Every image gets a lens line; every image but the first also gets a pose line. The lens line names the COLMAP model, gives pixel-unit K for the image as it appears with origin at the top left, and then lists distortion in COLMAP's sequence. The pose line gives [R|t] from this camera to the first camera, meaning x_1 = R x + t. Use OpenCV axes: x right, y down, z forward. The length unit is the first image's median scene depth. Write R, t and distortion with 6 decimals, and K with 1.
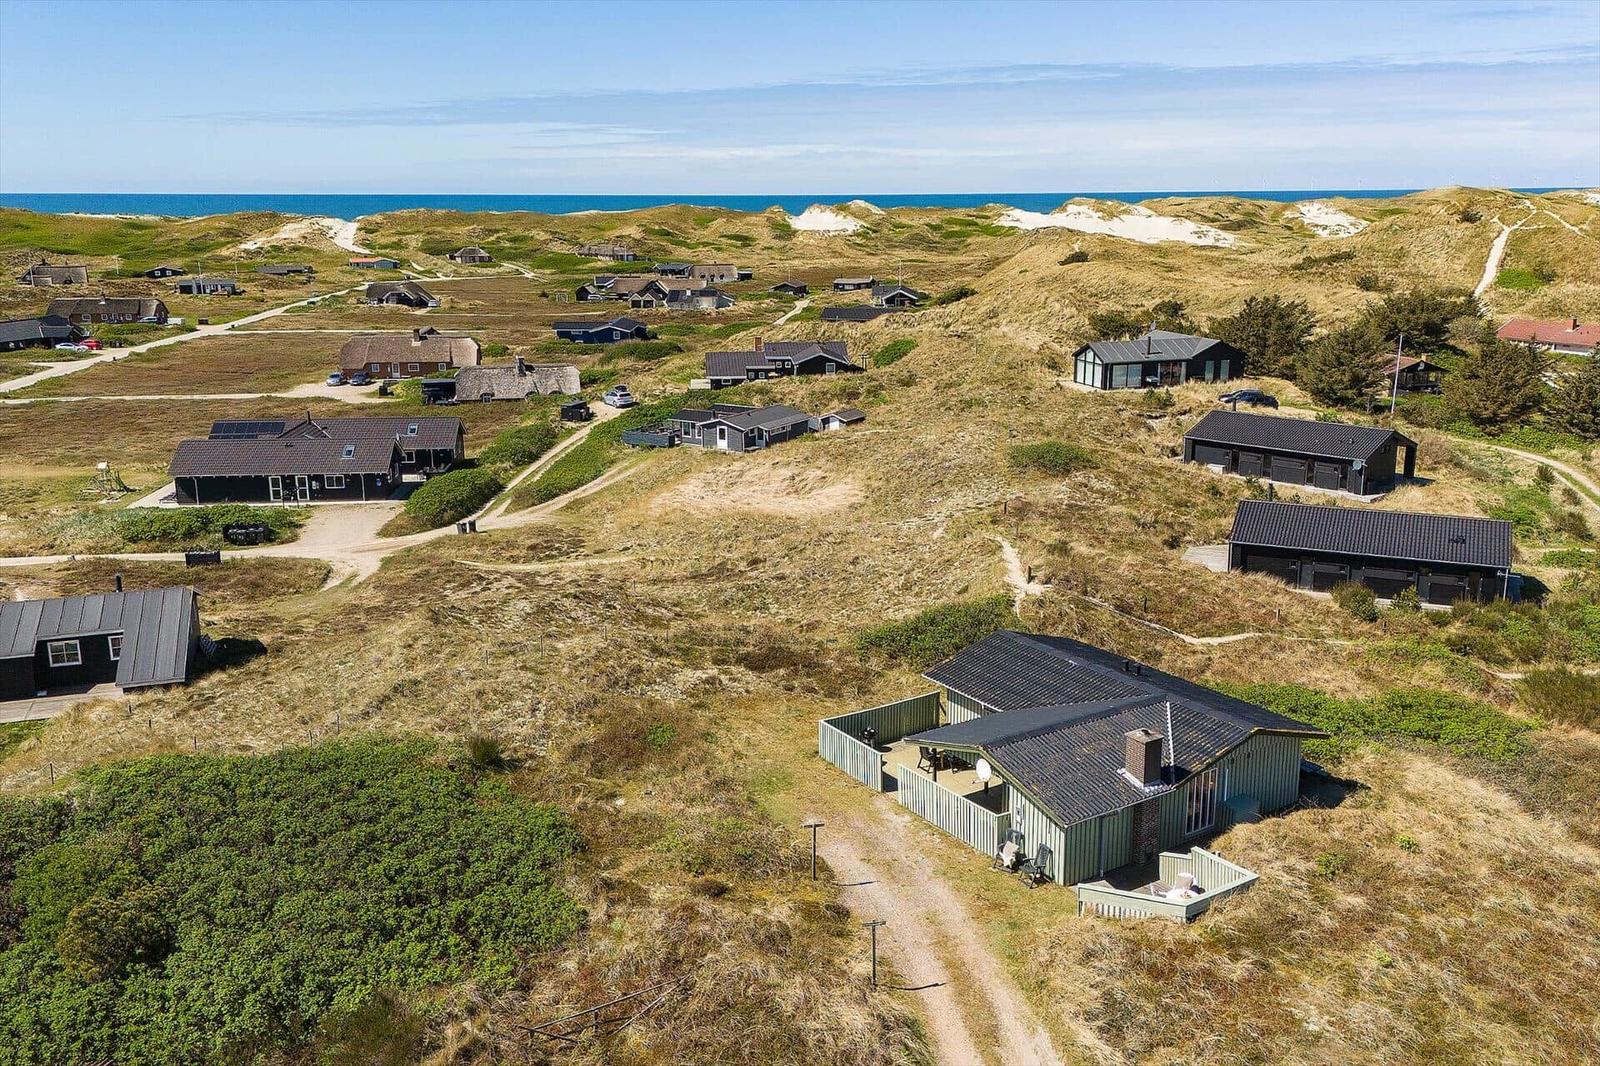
lens RADIAL K [[1363.6, 0, 800.0], [0, 1363.6, 533.0], [0, 0, 1]] dist [0.085570, -0.102824]
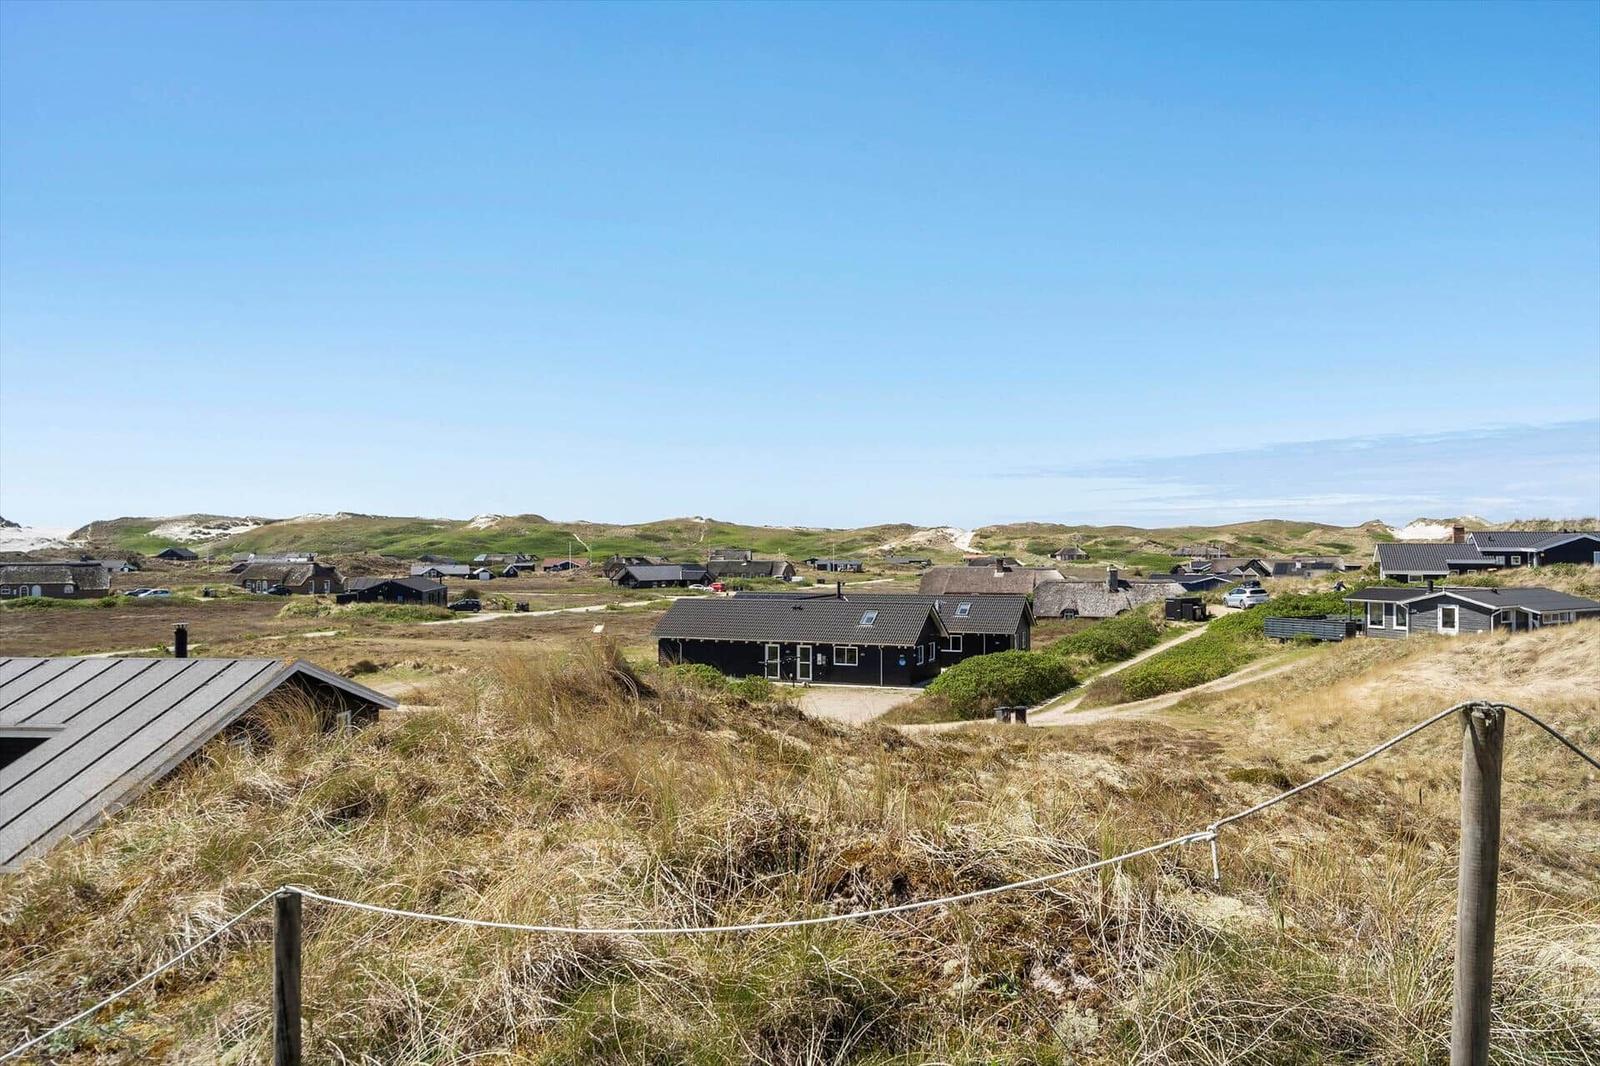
lens RADIAL K [[1157.3, 0, 800.0], [0, 1157.3, 533.0], [0, 0, 1]] dist [0.001262, 0.001003]
pose [[0.894829, 0.000549, -0.446409, -0.062186], [-0.111193, 0.968755, -0.221696, 0.026190], [0.432340, 0.248018, 0.866931, 0.313556]]
